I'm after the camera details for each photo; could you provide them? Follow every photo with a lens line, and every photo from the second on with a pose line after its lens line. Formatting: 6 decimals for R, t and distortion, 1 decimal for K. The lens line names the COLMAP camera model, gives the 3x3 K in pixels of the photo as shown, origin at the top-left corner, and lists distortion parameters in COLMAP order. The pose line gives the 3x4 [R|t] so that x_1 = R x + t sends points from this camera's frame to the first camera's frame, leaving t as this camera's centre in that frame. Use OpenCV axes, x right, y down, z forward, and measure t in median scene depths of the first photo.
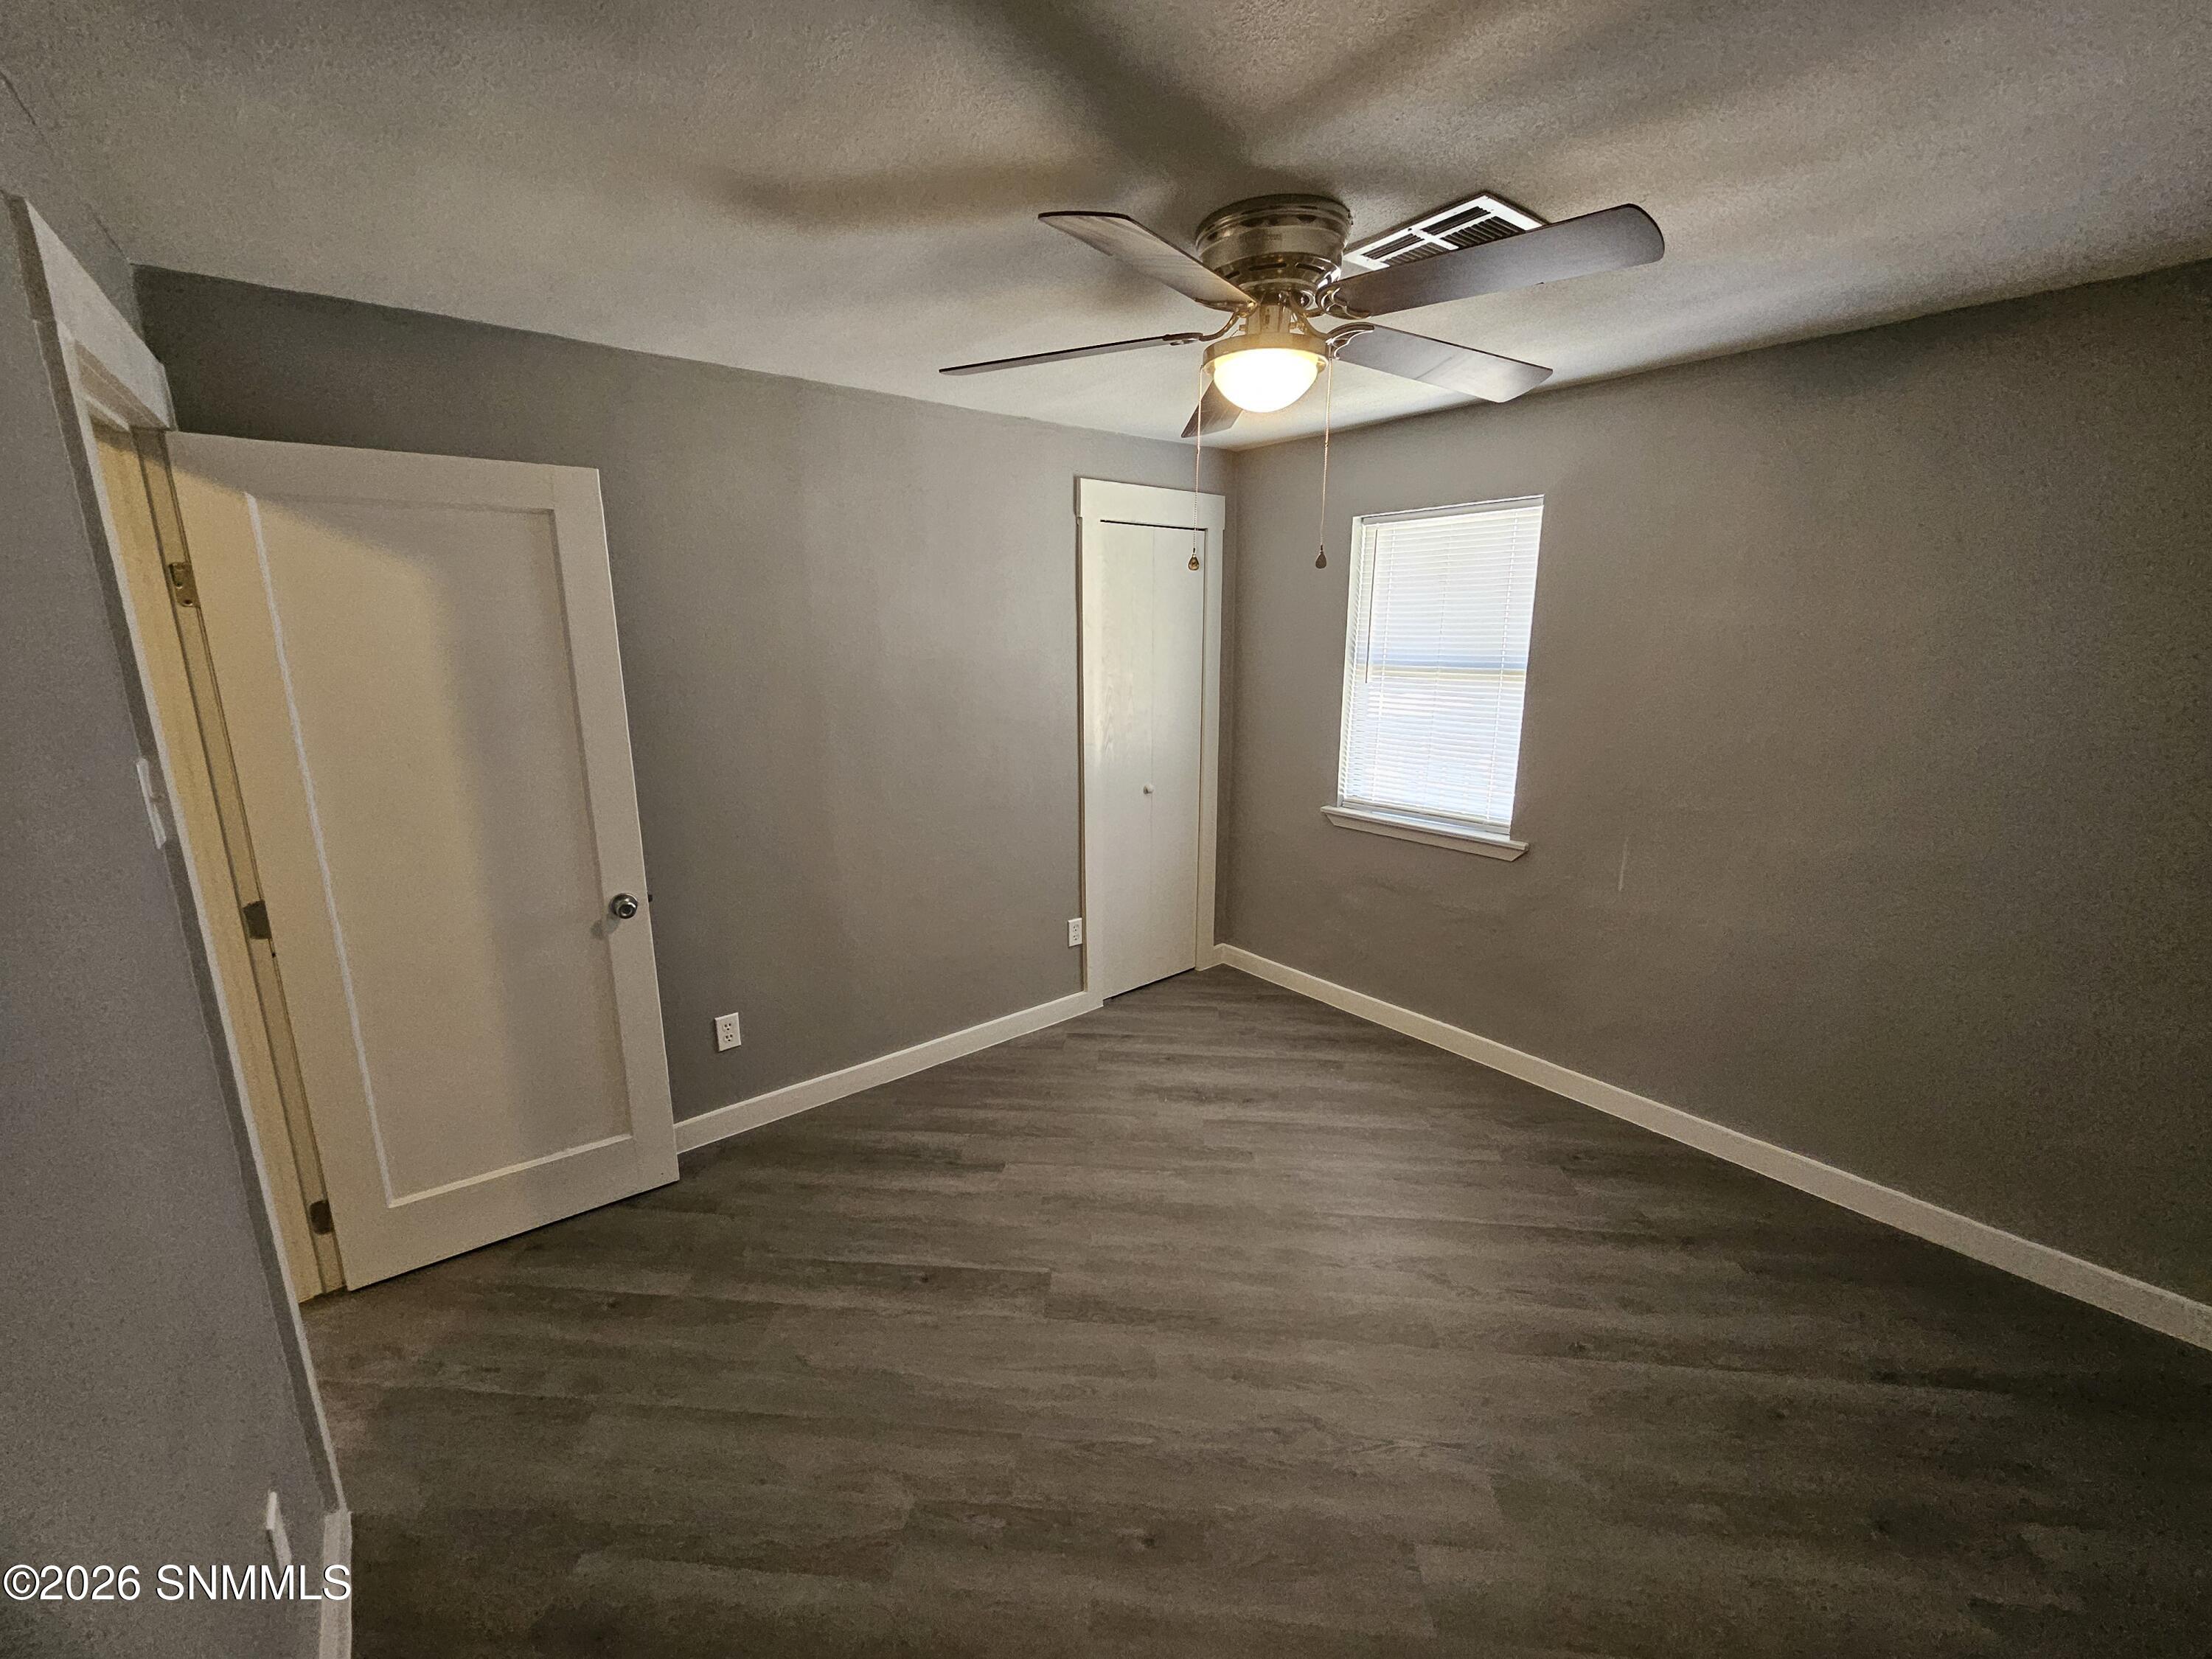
lens RADIAL K [[865.3, 0, 1089.7], [0, 865.3, 817.5], [0, 0, 1]] dist [-0.001172, -0.000629]
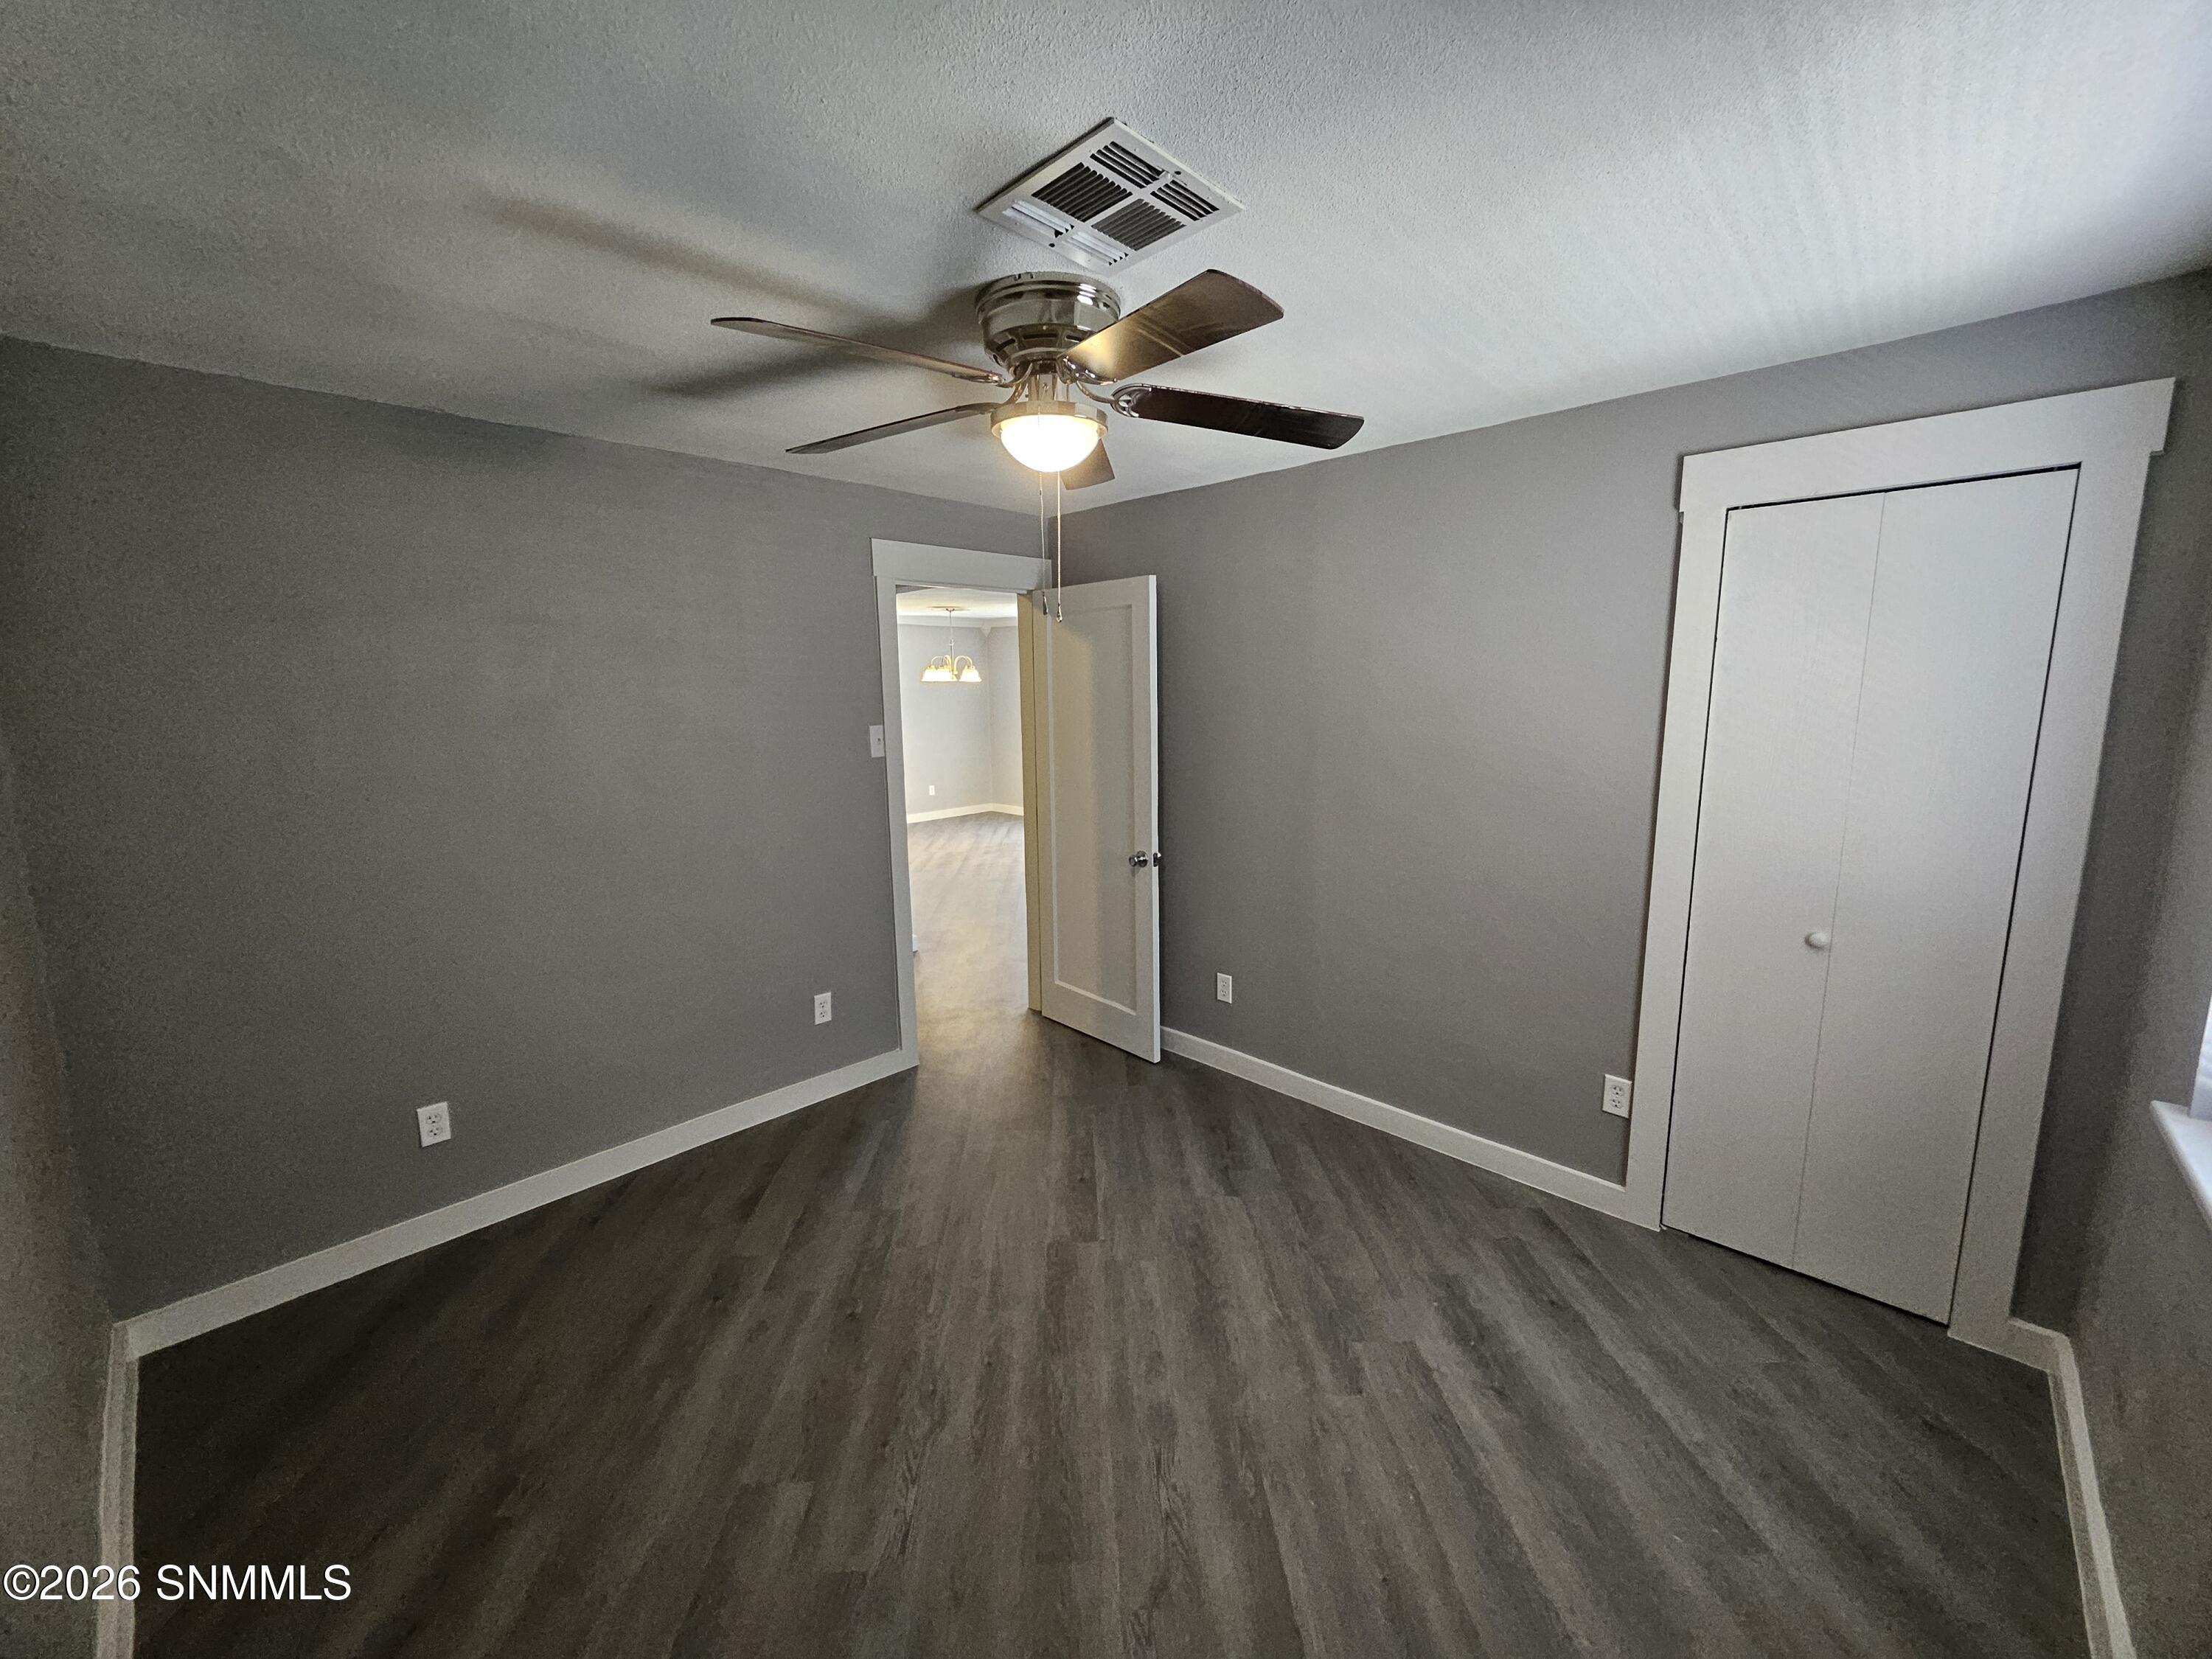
lens RADIAL K [[865.3, 0, 1089.7], [0, 865.3, 817.5], [0, 0, 1]] dist [-0.001172, -0.000629]
pose [[0.119349, 0.152789, -0.981026, 0.788581], [-0.205193, 0.970552, 0.126195, -0.119524], [0.971417, 0.186238, 0.147186, 0.582313]]
